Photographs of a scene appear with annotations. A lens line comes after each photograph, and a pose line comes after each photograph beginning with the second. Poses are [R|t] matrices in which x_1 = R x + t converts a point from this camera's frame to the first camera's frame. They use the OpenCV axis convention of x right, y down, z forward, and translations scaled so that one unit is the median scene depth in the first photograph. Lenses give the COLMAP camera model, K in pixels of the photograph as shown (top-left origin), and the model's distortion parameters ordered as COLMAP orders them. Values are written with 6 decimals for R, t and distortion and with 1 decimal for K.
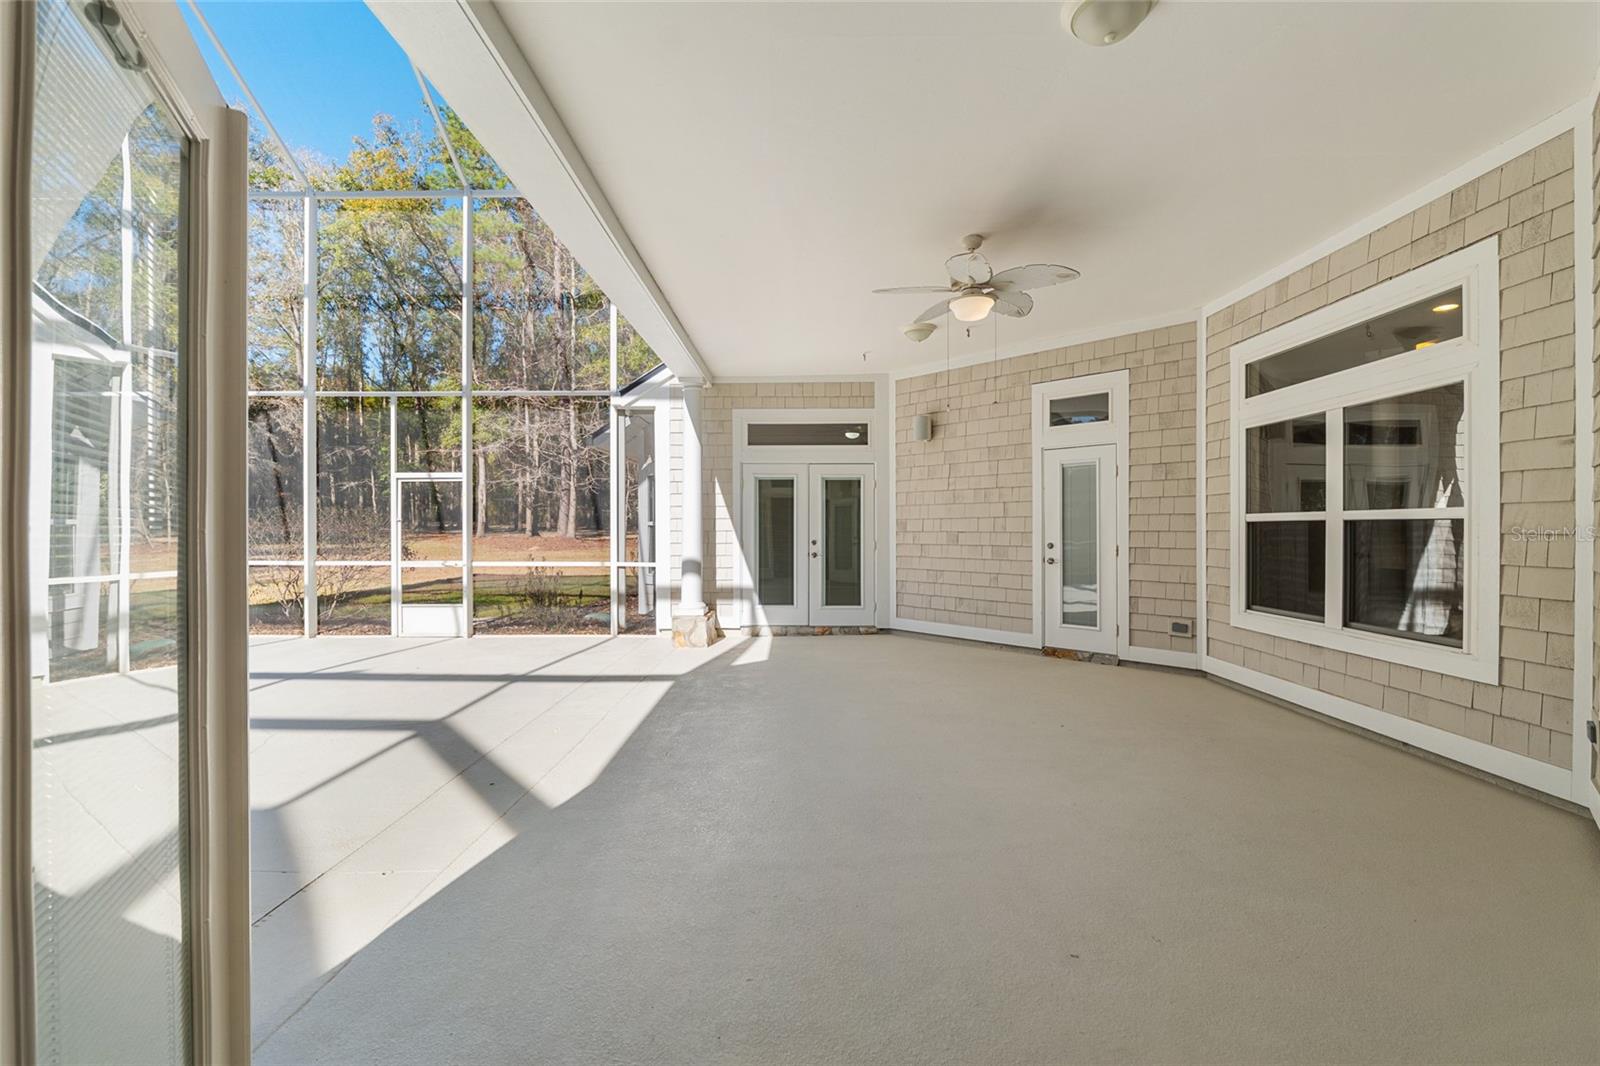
lens RADIAL K [[657.7, 0, 786.2], [0, 657.7, 526.2], [0, 0, 1]] dist [-0.001182, -0.000141]
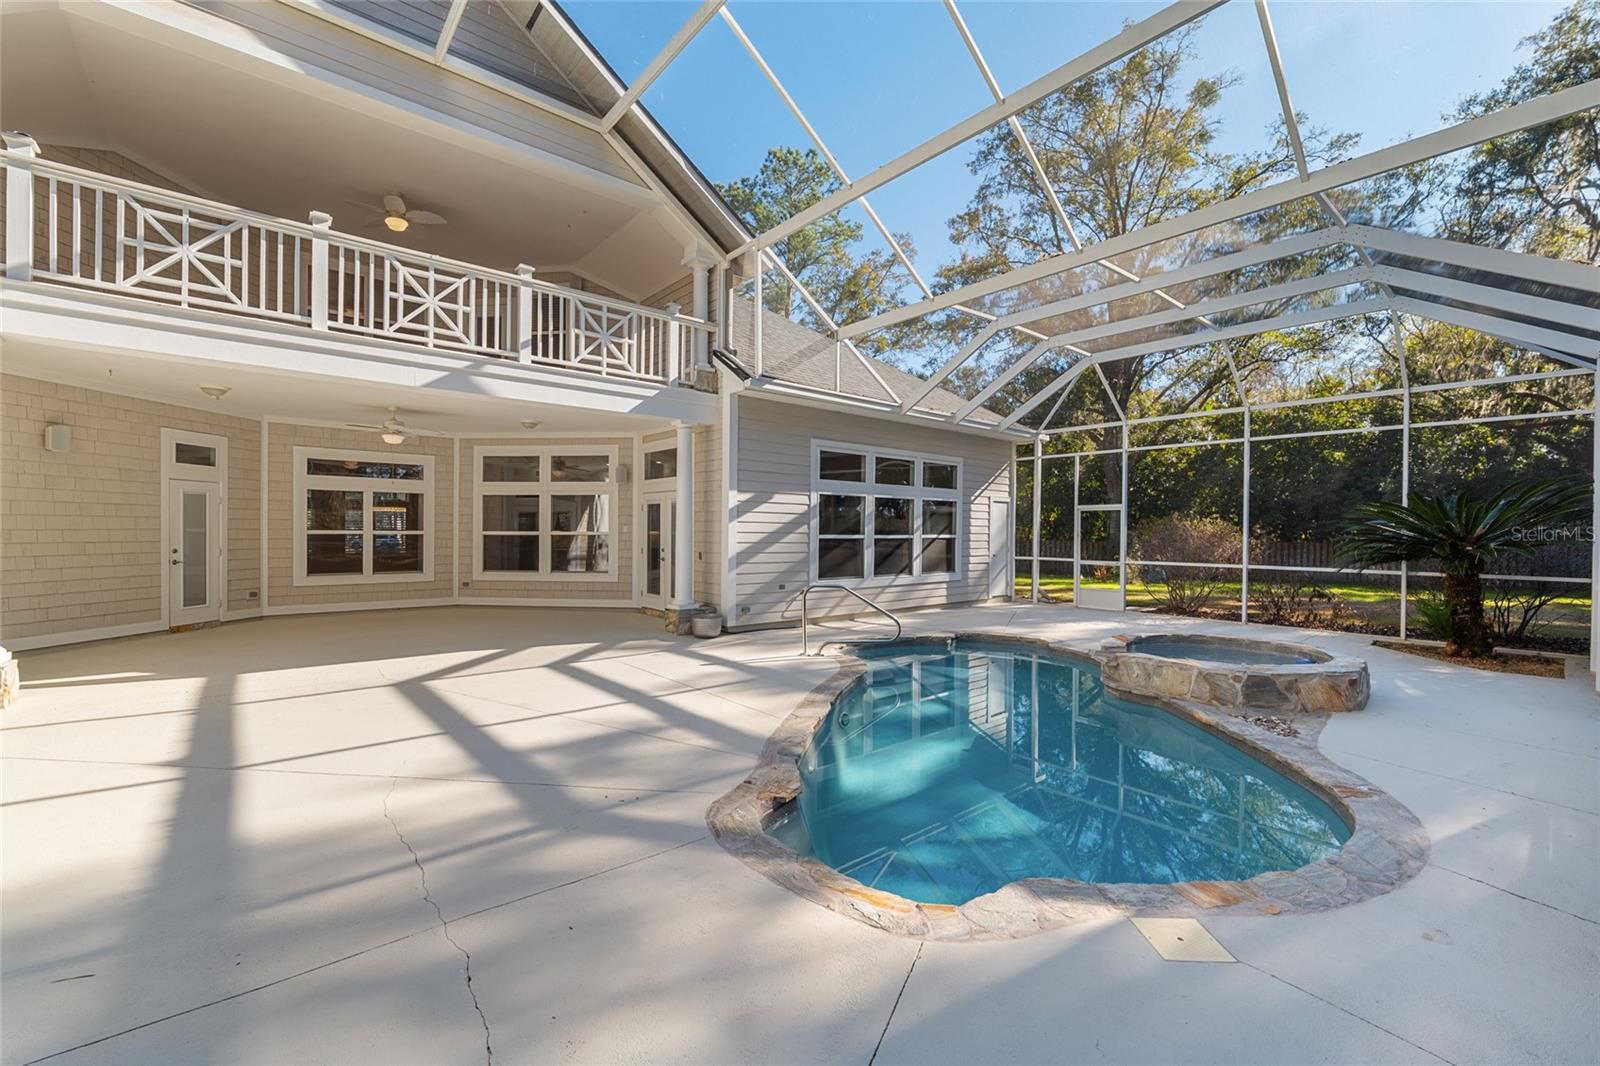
lens RADIAL K [[657.7, 0, 786.8], [0, 657.7, 535.2], [0, 0, 1]] dist [-0.001182, -0.000141]
pose [[-0.652339, -0.008408, 0.757881, -1.796668], [-0.008217, 0.999958, 0.004020, -0.023118], [-0.757883, -0.003605, -0.652380, 1.164925]]
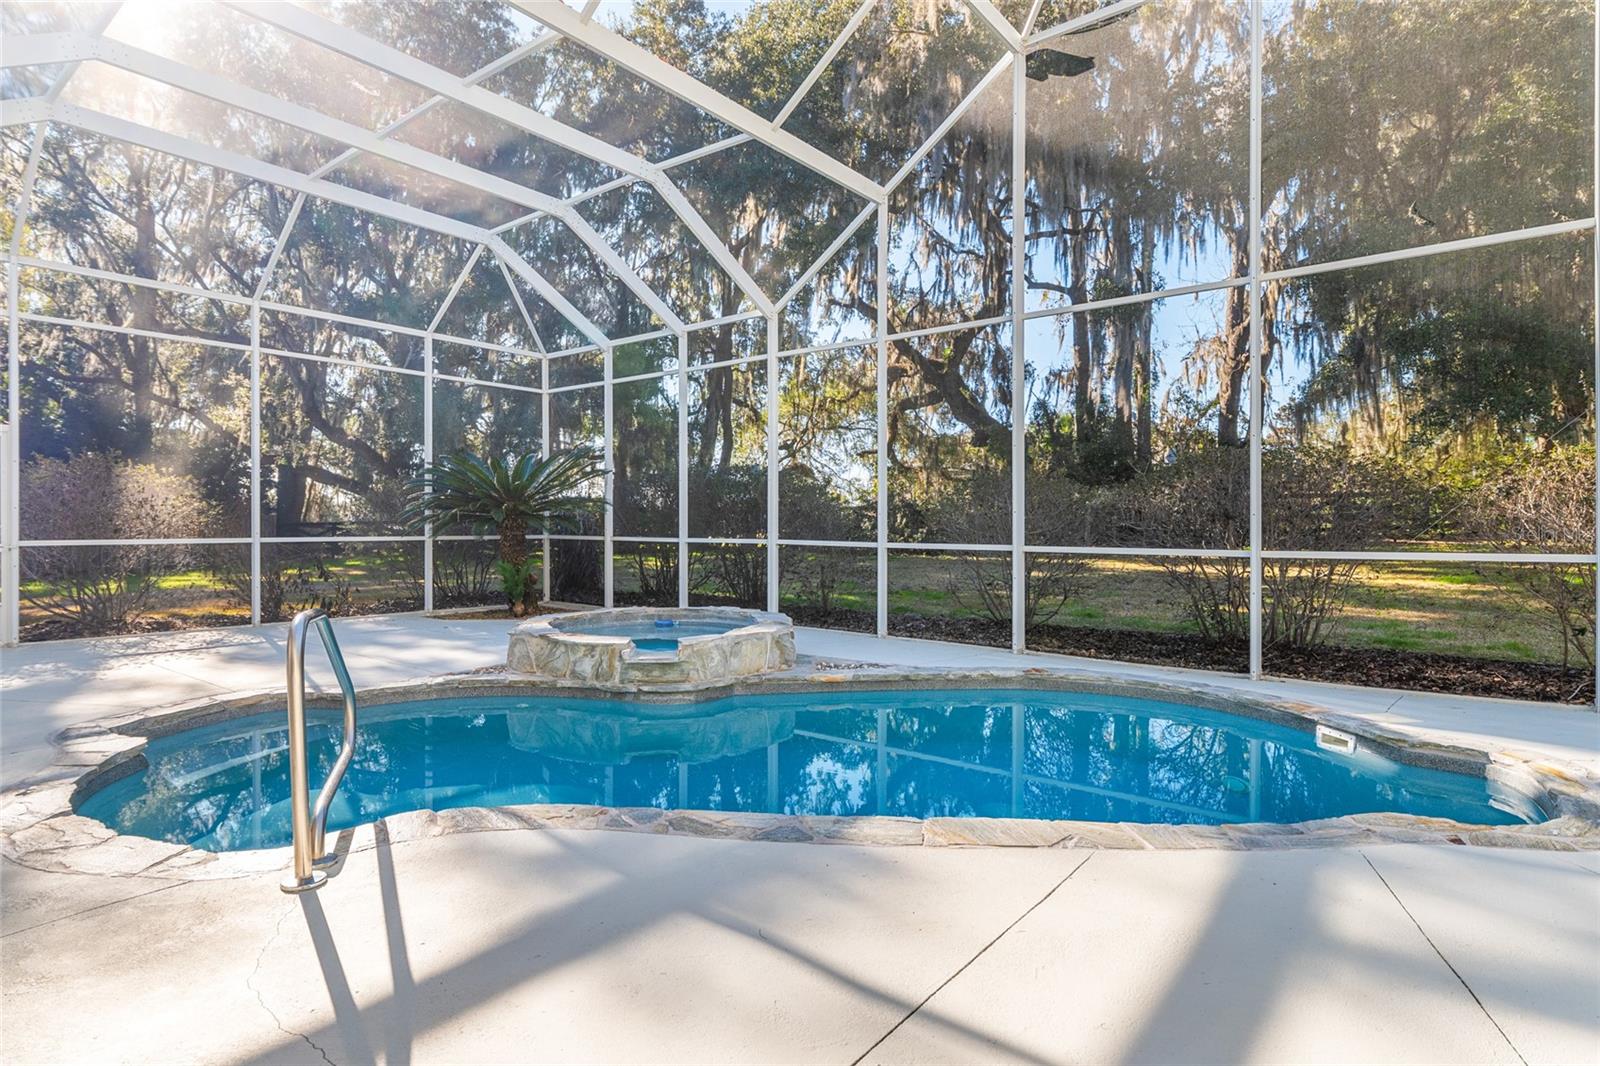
lens RADIAL K [[843.7, 0, 803.4], [0, 843.7, 533.4], [0, 0, 1]] dist [-0.003058, -0.000454]
pose [[-0.604949, 0.005487, -0.796245, -0.478510], [-0.001739, 0.999965, 0.008212, 0.041222], [0.796262, 0.006353, -0.604918, 0.707803]]
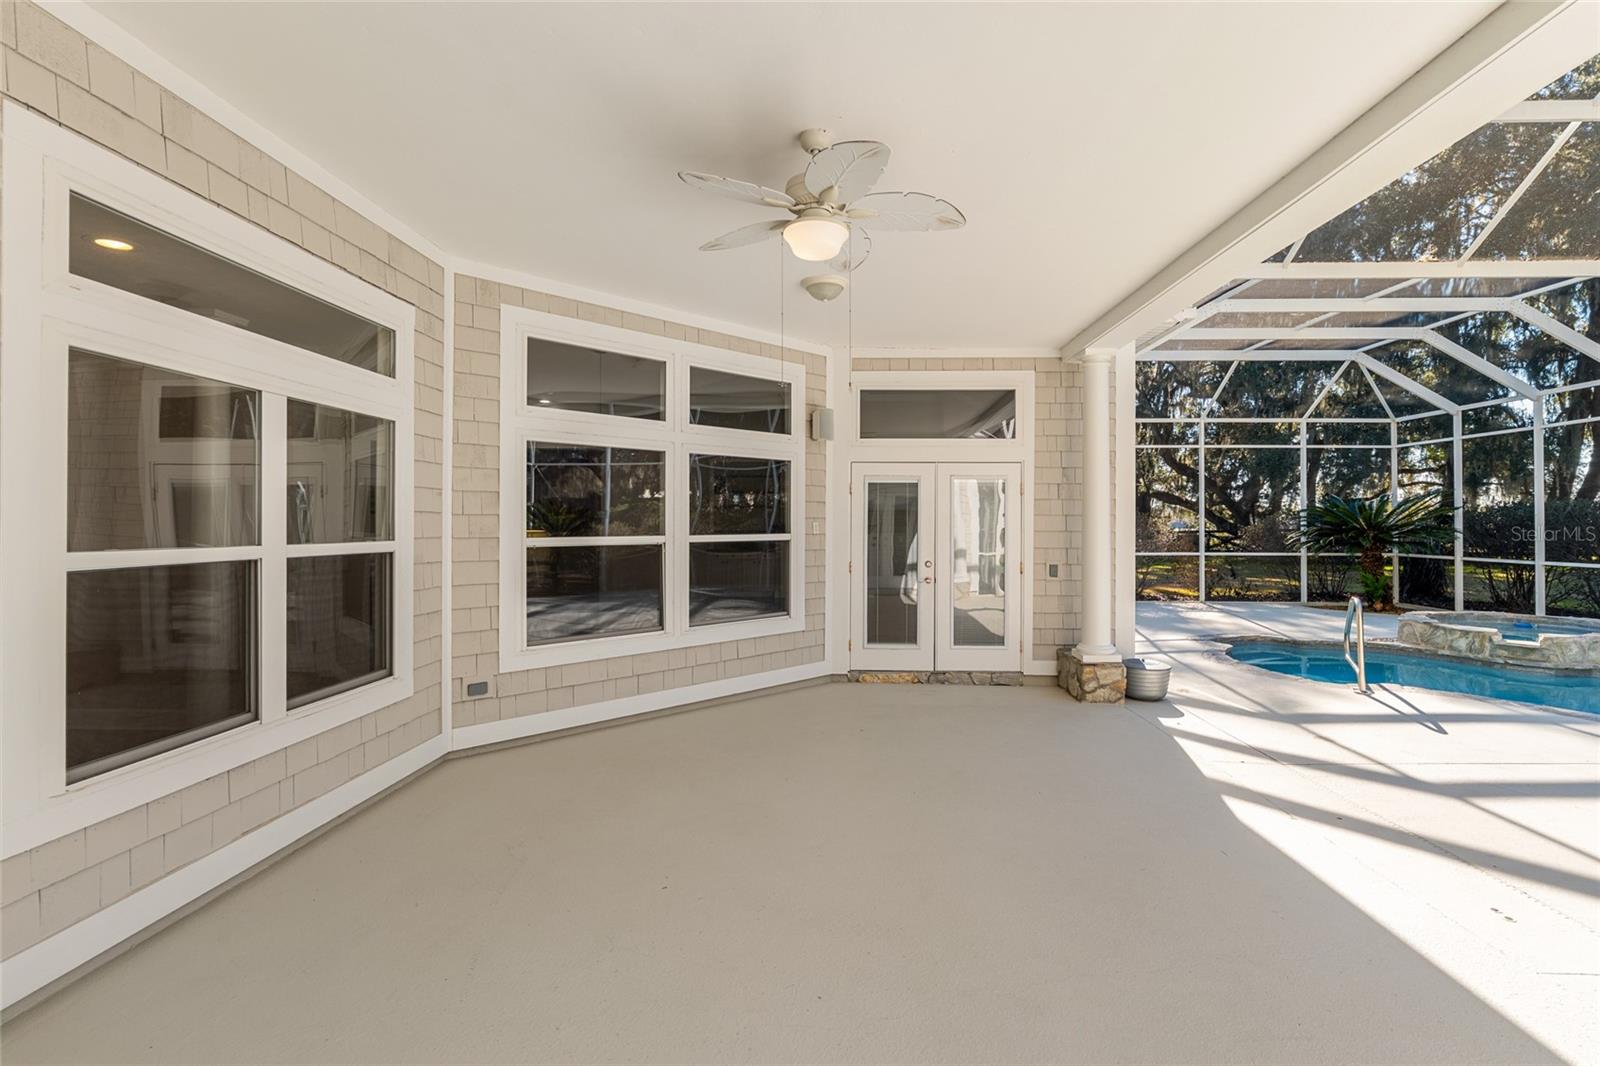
lens RADIAL K [[711.9, 0, 822.3], [0, 711.9, 519.6], [0, 0, 1]] dist [0.001040, -0.000146]
pose [[-0.999992, 0.000484, 0.004037, 0.219861], [0.000447, 0.999957, -0.009218, -0.033717], [-0.004041, -0.009216, -0.999949, 1.392923]]
